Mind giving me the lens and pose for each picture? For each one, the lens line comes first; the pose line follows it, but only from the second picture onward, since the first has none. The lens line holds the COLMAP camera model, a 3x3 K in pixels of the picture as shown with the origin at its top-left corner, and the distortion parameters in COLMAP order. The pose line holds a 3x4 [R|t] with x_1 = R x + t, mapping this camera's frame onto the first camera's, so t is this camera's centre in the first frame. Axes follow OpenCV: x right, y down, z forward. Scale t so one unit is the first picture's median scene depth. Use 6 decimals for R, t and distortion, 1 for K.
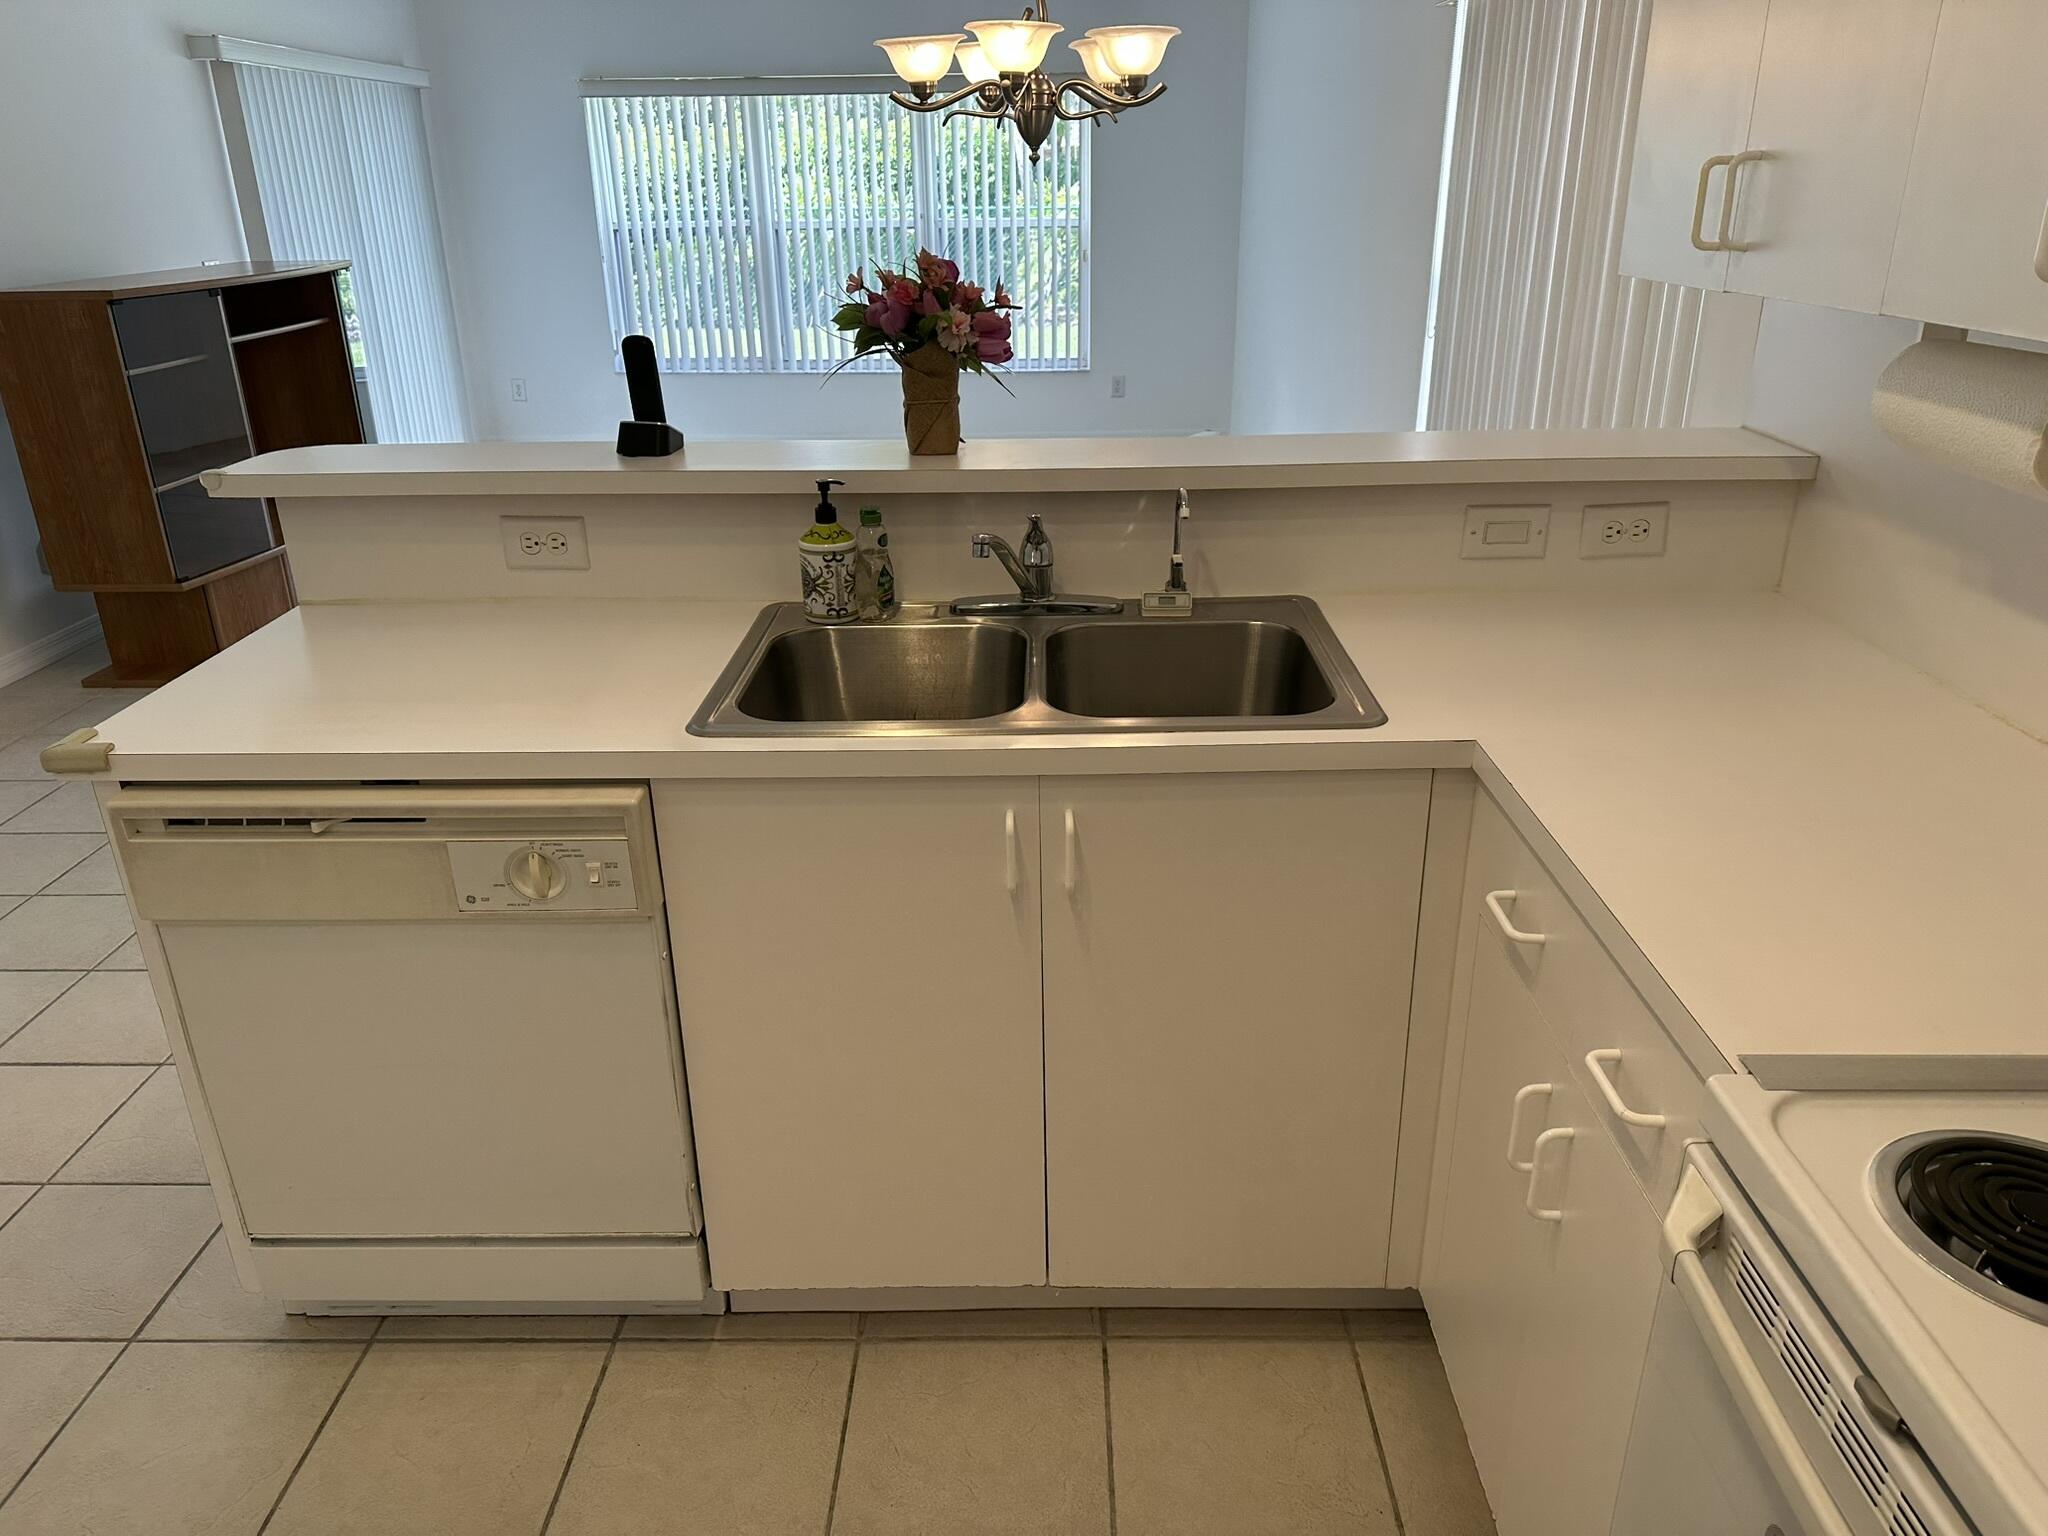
lens RADIAL K [[1416.3, 0, 1024.0], [0, 1416.3, 768.0], [0, 0, 1]] dist [0.005937, -0.049530]
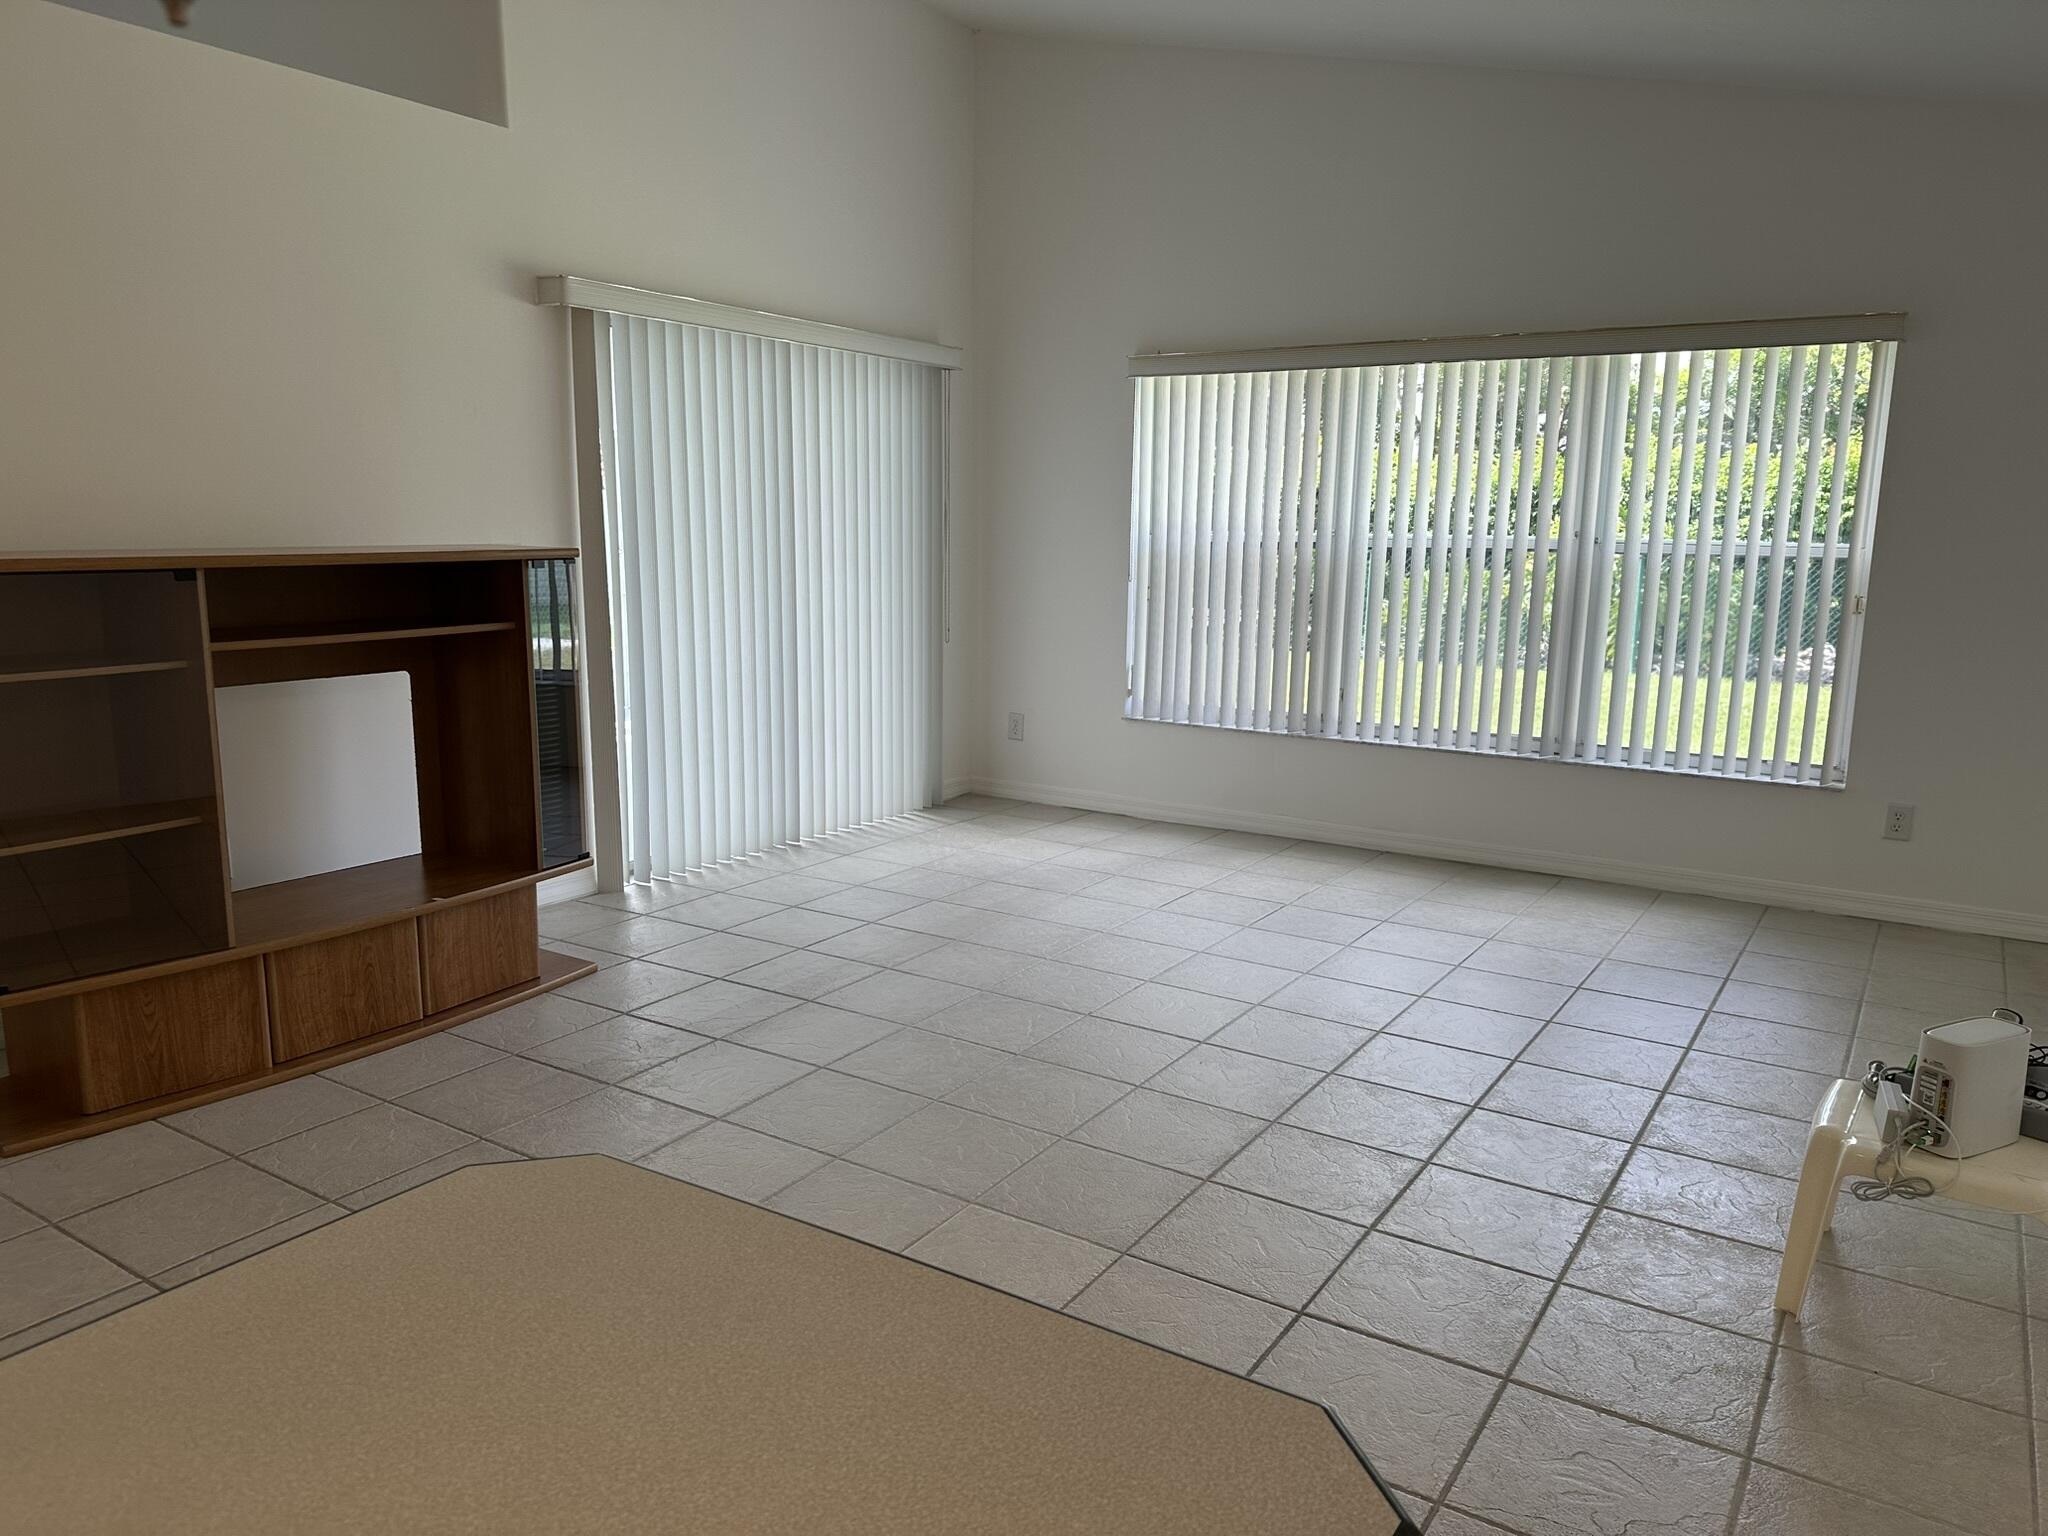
lens RADIAL K [[1461.5, 0, 1024.0], [0, 1461.5, 768.0], [0, 0, 1]] dist [0.094677, 0.000448]
pose [[0.847102, 0.112685, -0.519347, 0.090416], [-0.222432, 0.962721, -0.153921, -0.132872], [0.482642, 0.245906, 0.840587, 0.353942]]
